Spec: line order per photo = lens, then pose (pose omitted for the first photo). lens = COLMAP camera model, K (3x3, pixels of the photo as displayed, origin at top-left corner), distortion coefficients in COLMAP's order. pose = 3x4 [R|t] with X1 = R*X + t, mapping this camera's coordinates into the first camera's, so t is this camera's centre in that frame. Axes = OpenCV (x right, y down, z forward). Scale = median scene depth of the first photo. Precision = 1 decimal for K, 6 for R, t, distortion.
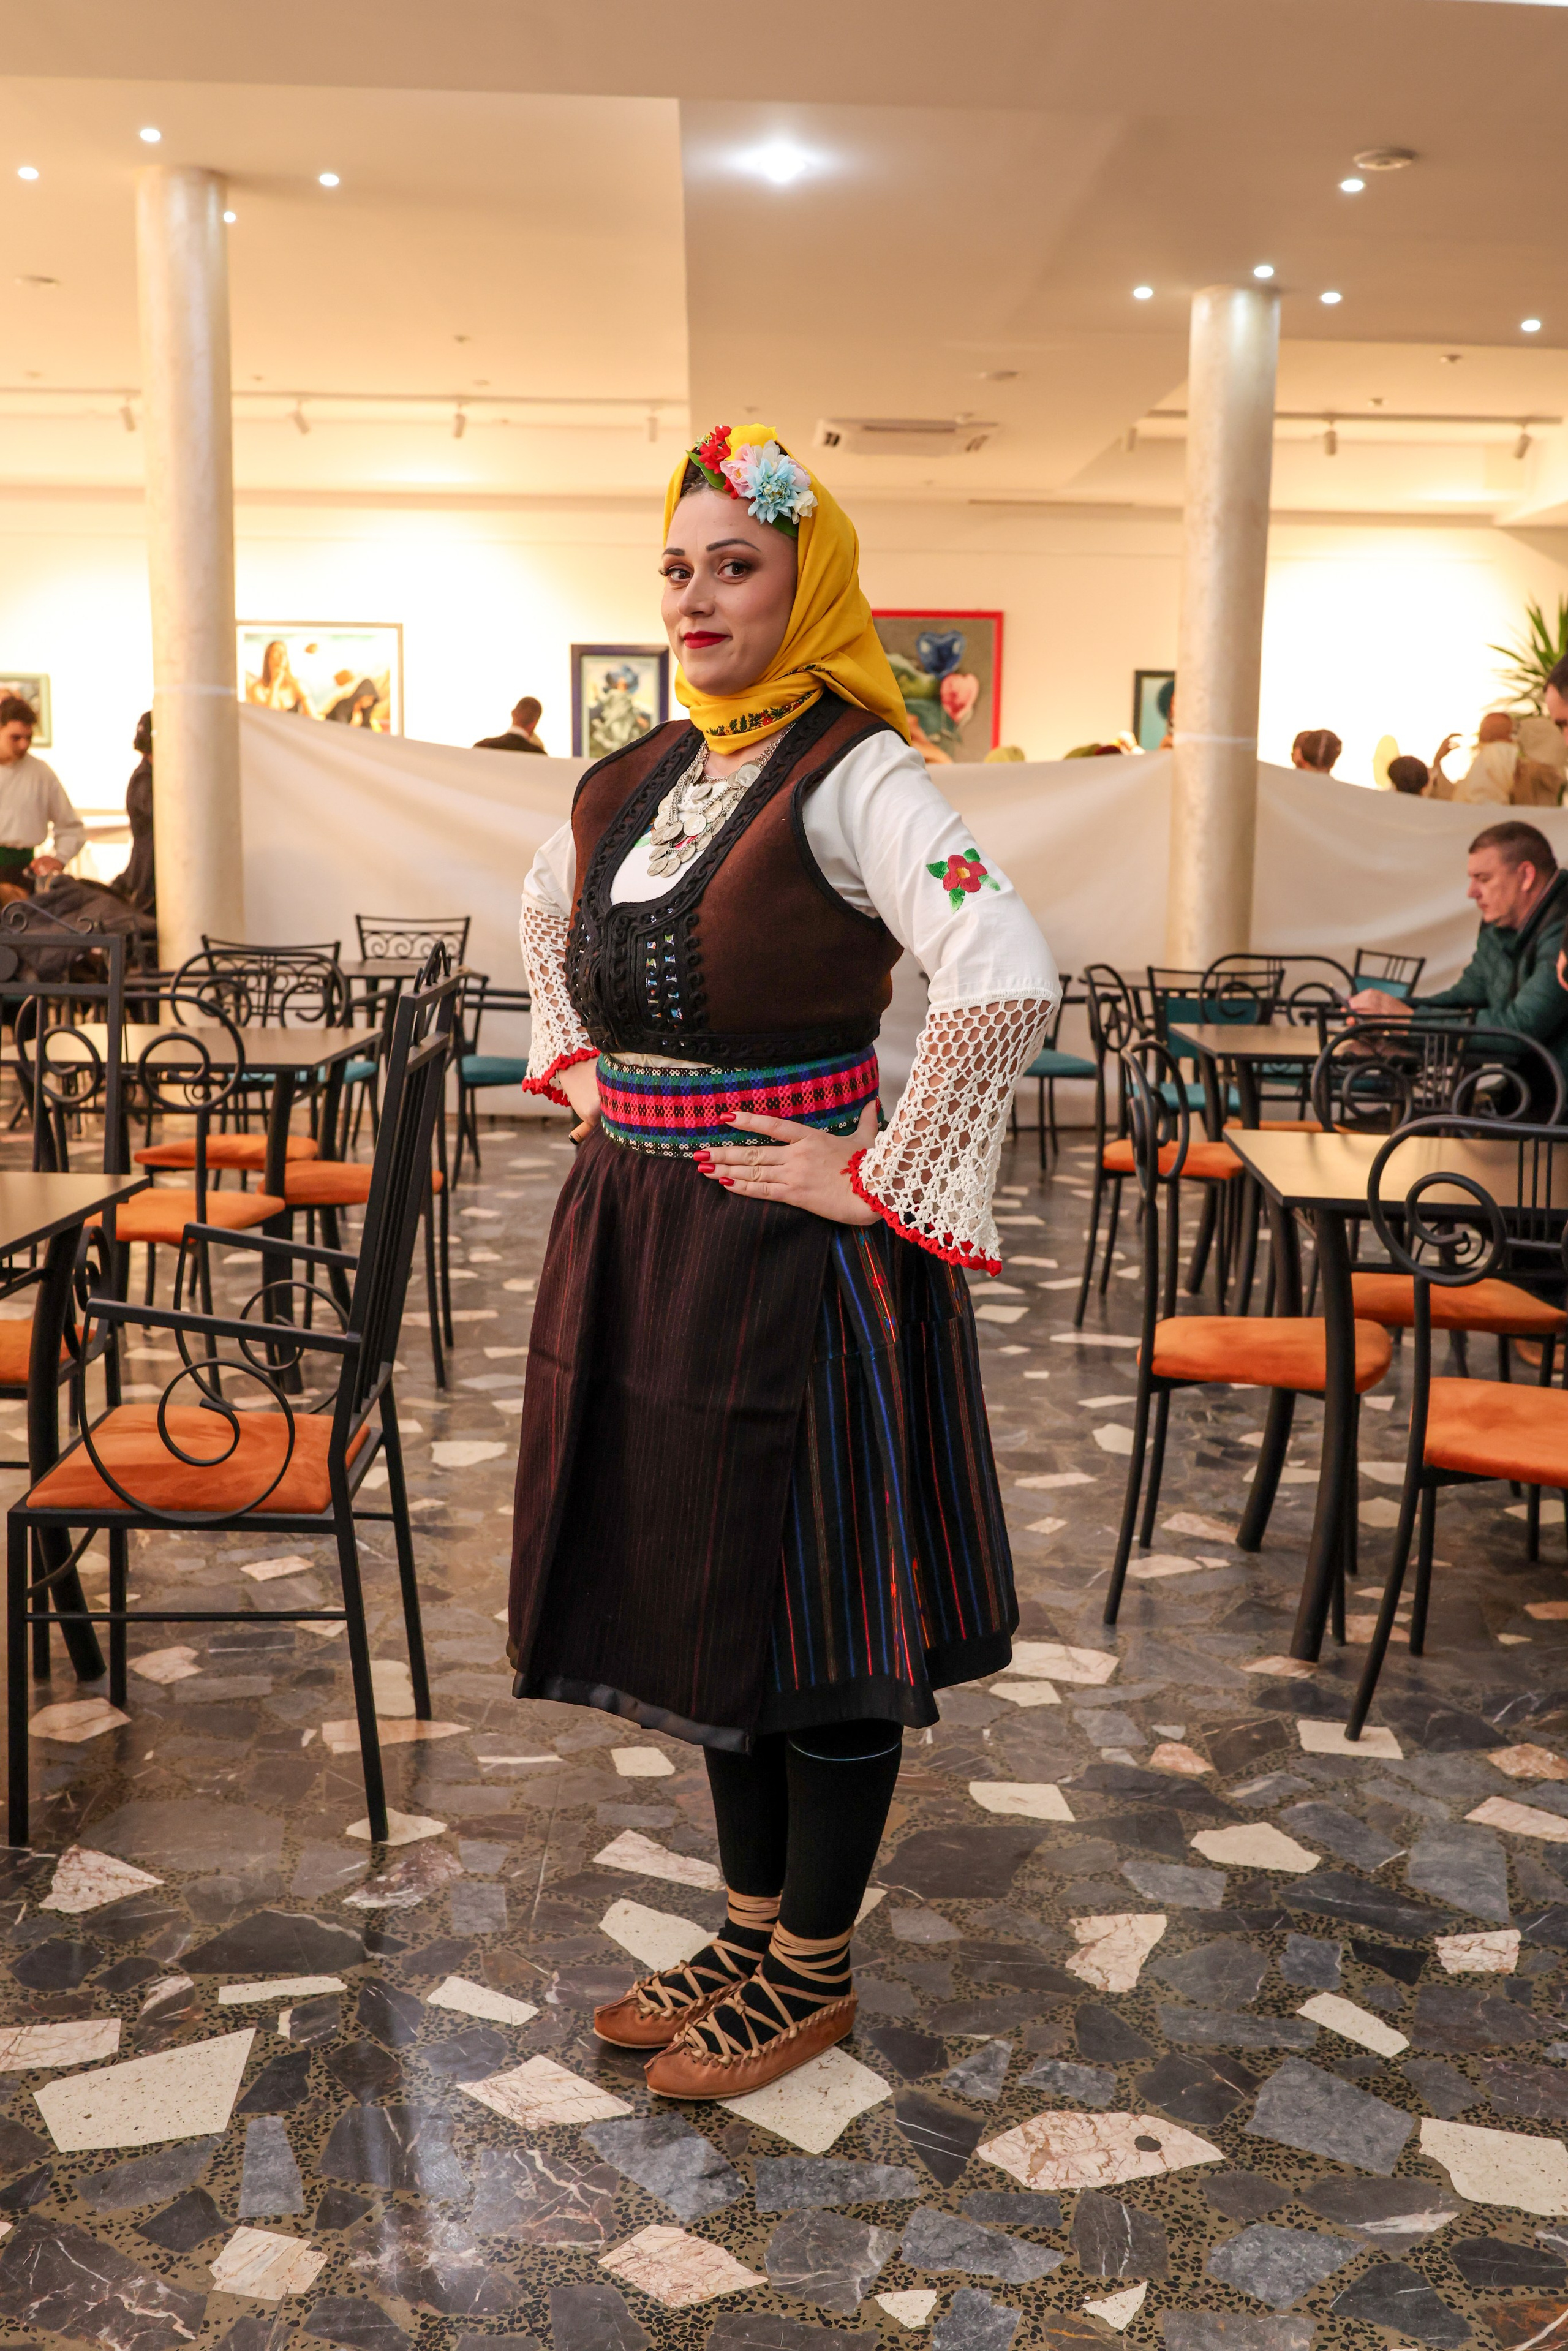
lens RADIAL K [[2198.3, 0, 787.6], [0, 2198.3, 1172.3], [0, 0, 1]] dist [-0.007130, 0.000000]
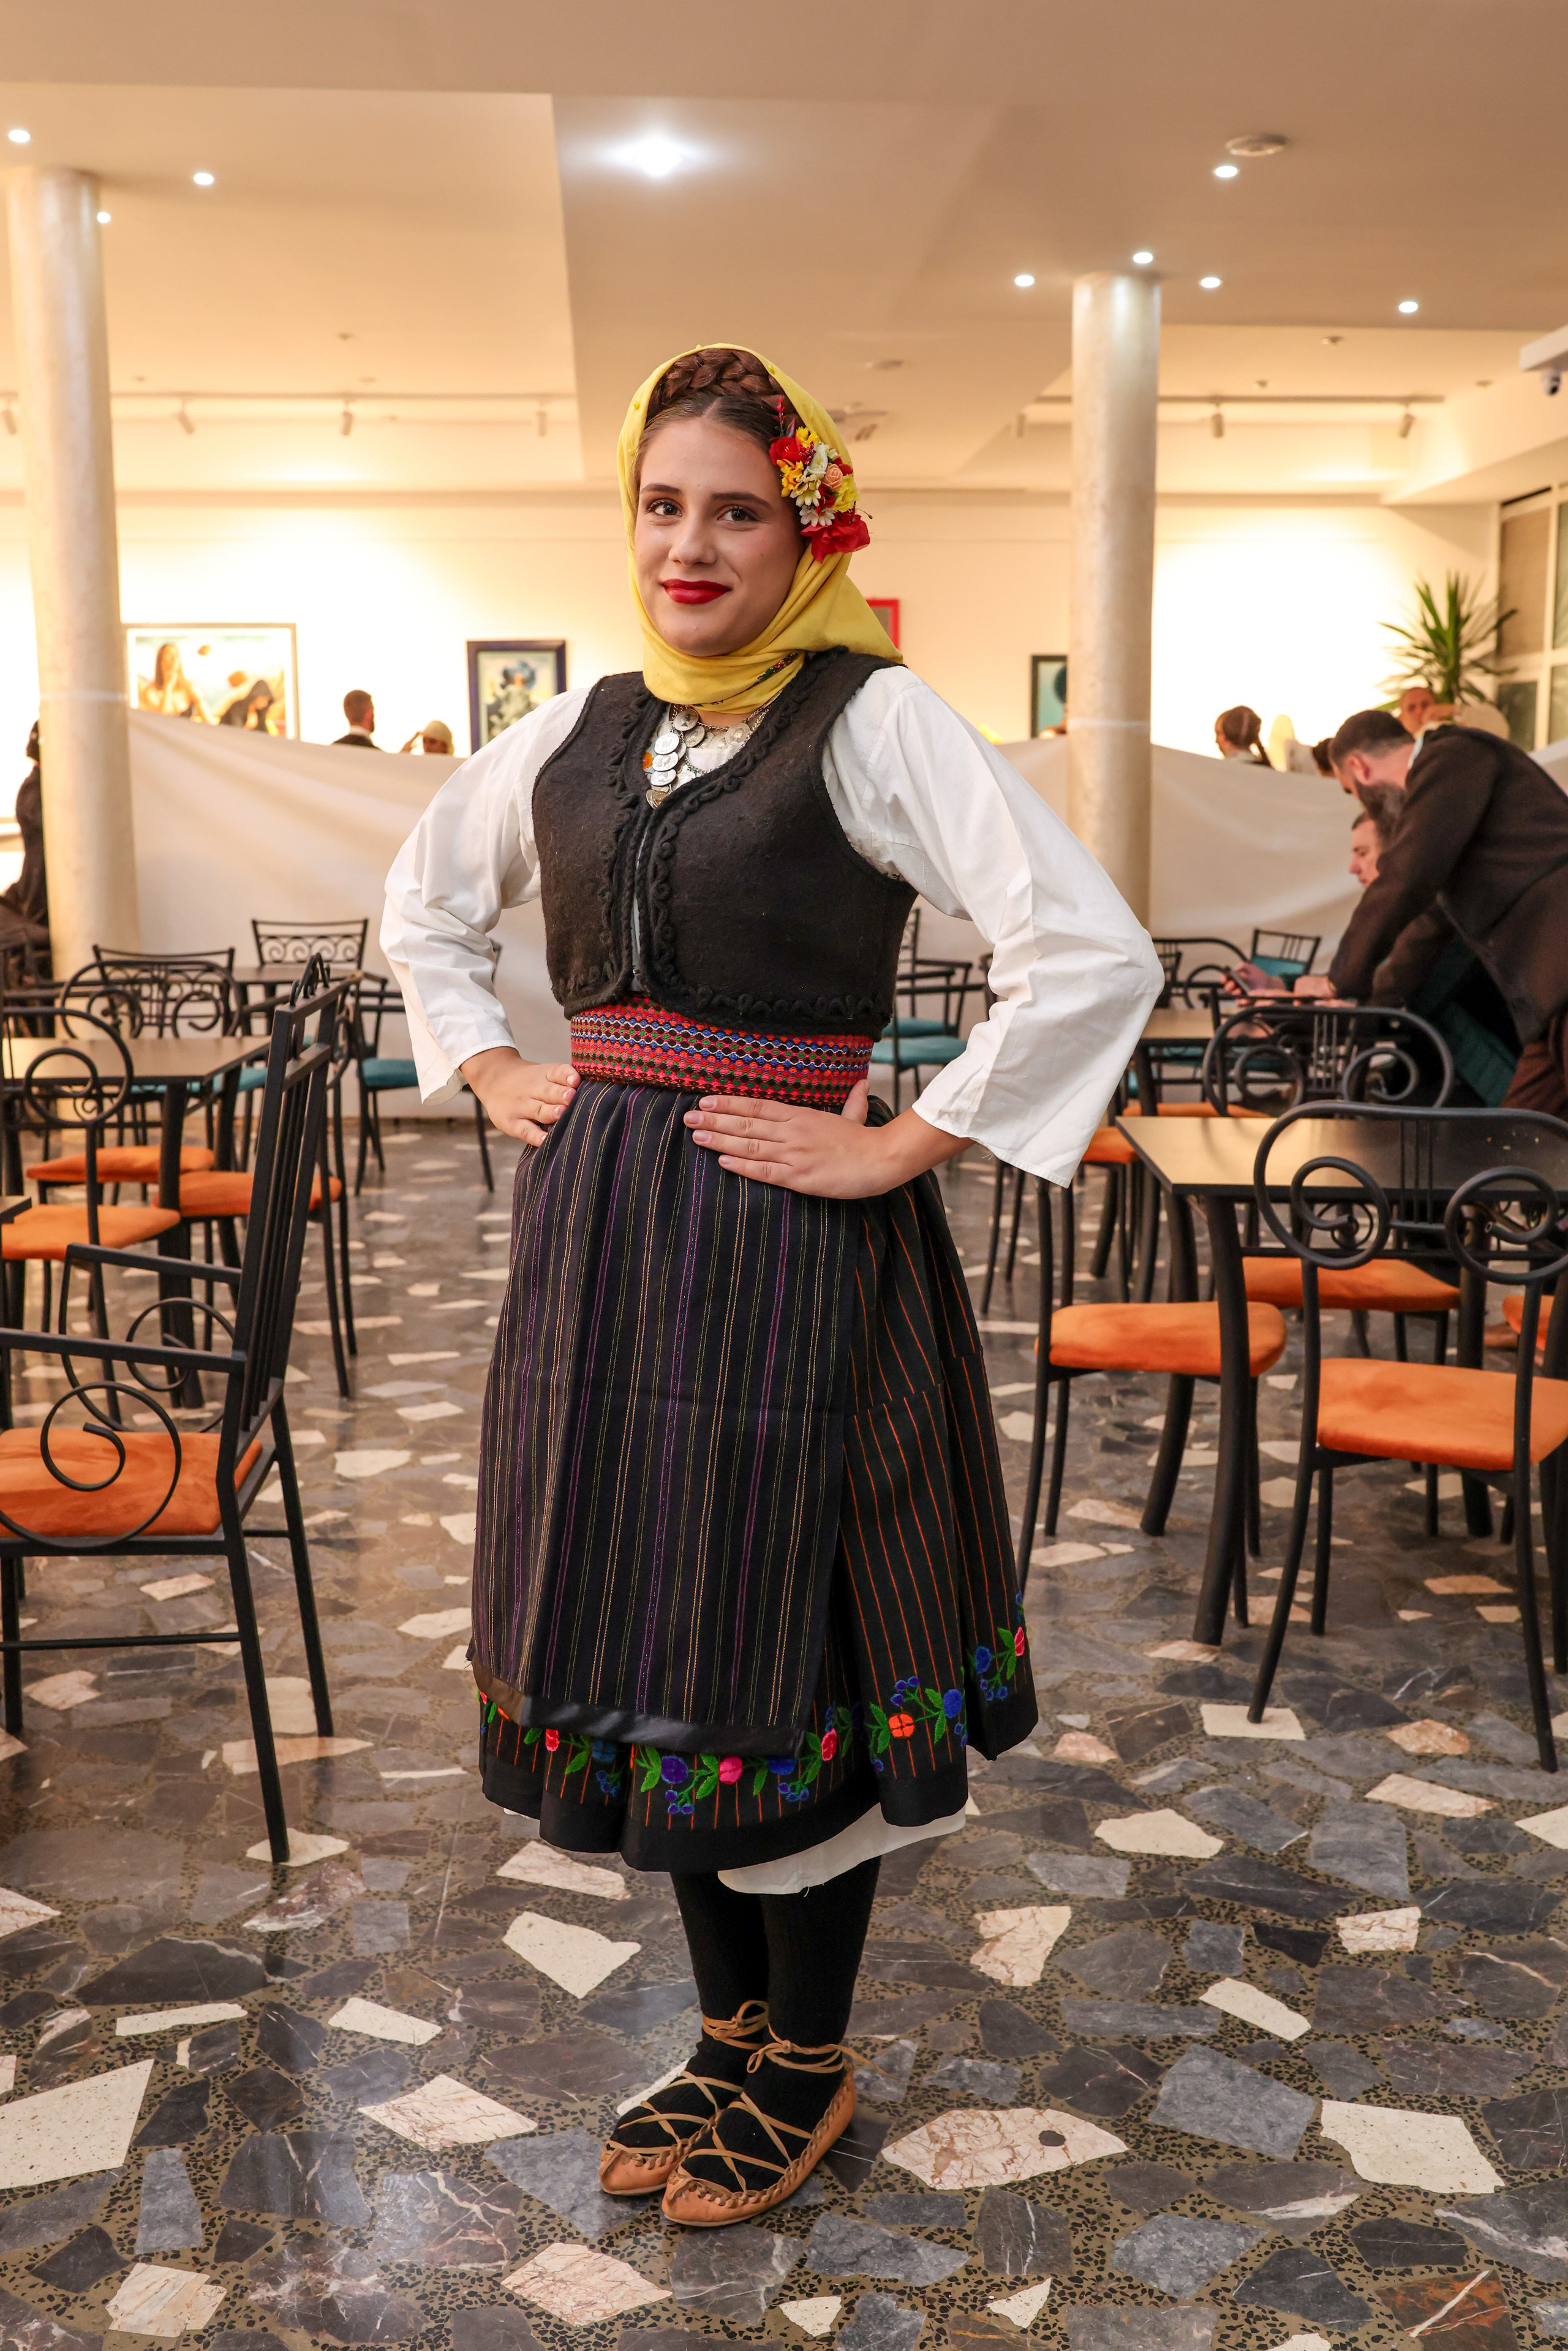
lens RADIAL K [[2198.3, 0, 781.7], [0, 2198.3, 1162.7], [0, 0, 1]] dist [-0.007130, 0.000000]
pose [[0.999000, -0.028388, 0.034534, 0.011232], [0.028361, 0.999597, 0.001276, -0.004428], [-0.034557, -0.000296, 0.999403, 0.001638]]
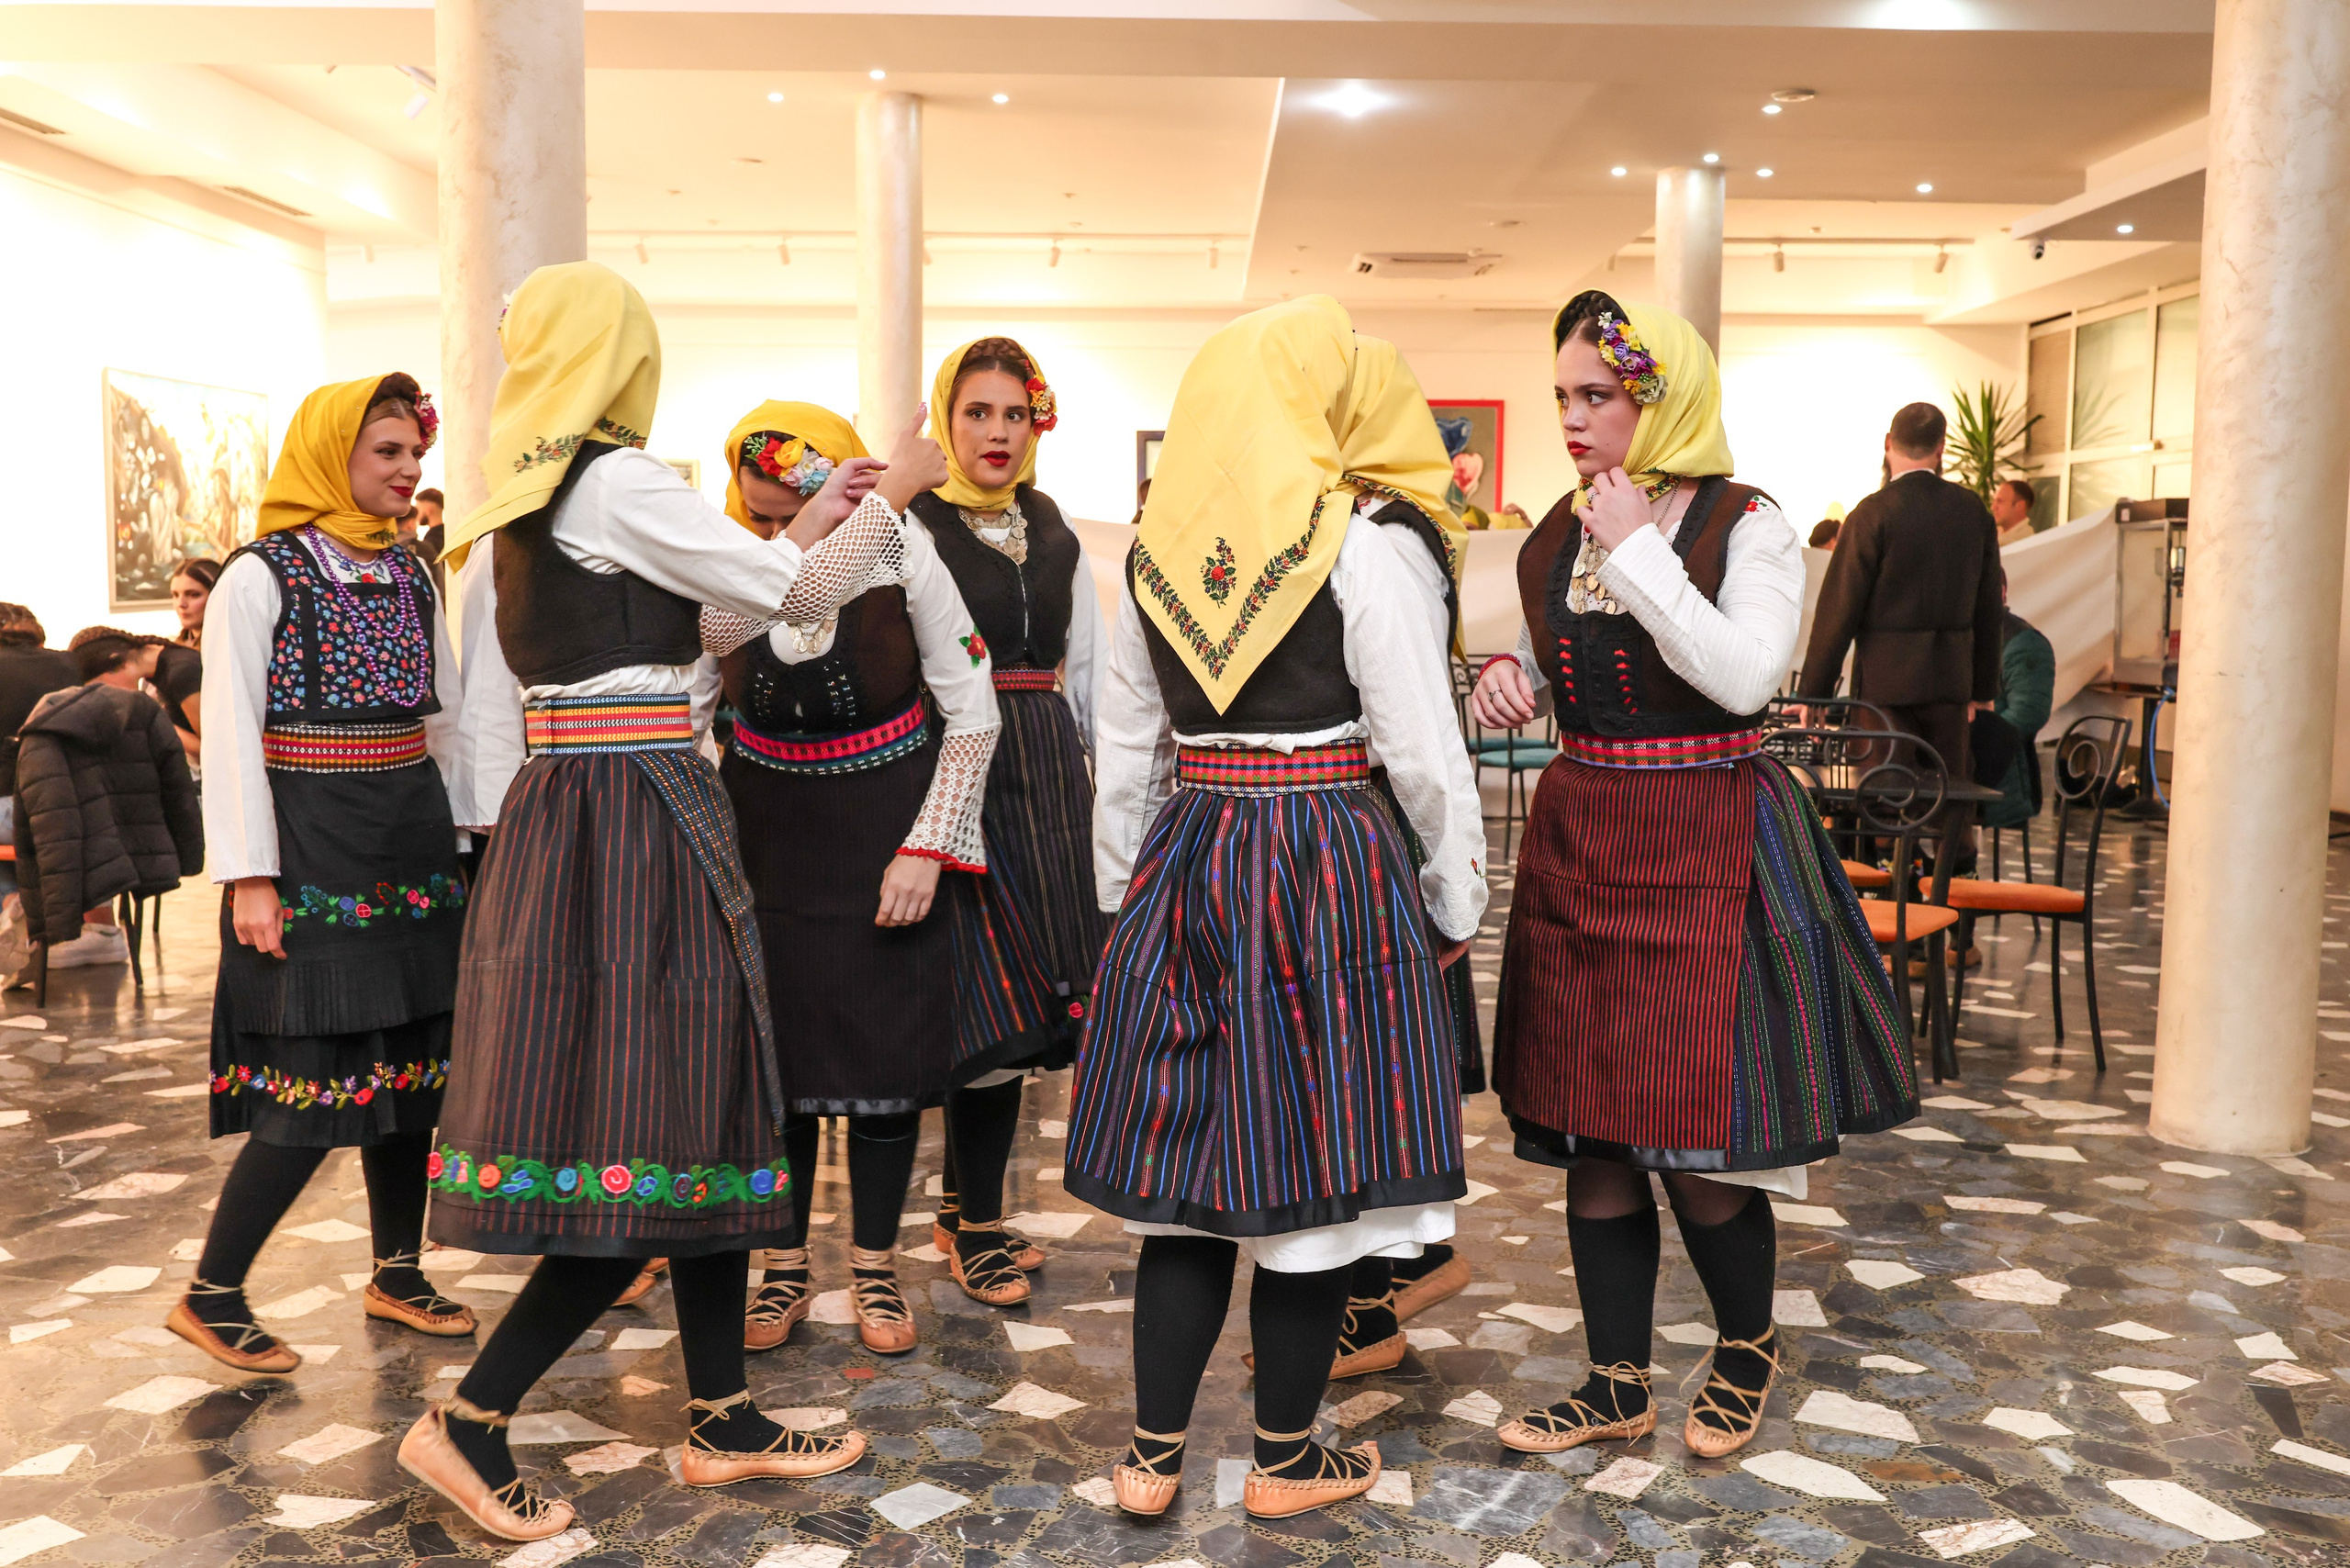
lens RADIAL K [[2197.6, 0, 1176.3], [0, 2197.6, 793.9], [0, 0, 1]] dist [-0.007130, 0.000000]
pose [[0.999019, -0.001989, -0.044232, -0.097536], [-0.000789, 0.998032, -0.062697, 0.111921], [0.044270, 0.062671, 0.997052, -0.644064]]
